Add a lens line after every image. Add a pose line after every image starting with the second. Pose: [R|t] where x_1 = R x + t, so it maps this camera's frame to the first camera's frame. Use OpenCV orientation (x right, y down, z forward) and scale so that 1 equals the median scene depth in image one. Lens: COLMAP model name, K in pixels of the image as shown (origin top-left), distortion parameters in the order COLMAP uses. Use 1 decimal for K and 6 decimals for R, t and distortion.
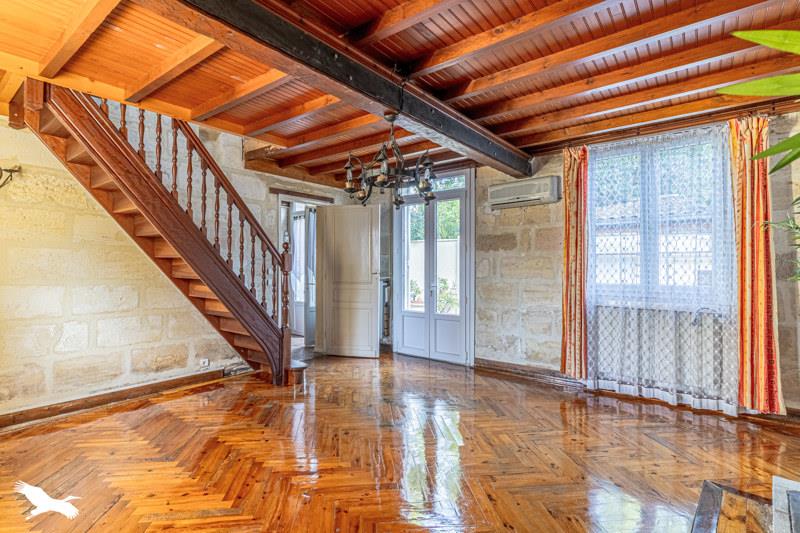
lens RADIAL K [[389.9, 0, 399.3], [0, 389.9, 266.4], [0, 0, 1]] dist [-0.000527, -0.000081]
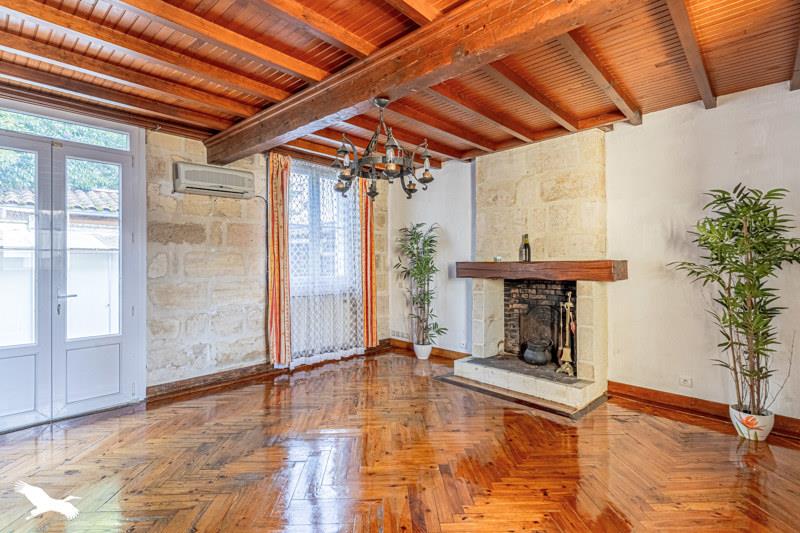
lens RADIAL K [[389.9, 0, 398.2], [0, 389.9, 262.4], [0, 0, 1]] dist [-0.000527, -0.000081]
pose [[0.087751, -0.002854, 0.996138, -0.528598], [-0.000586, 0.999996, 0.002916, -0.004186], [-0.996142, -0.000839, 0.087749, 0.493351]]
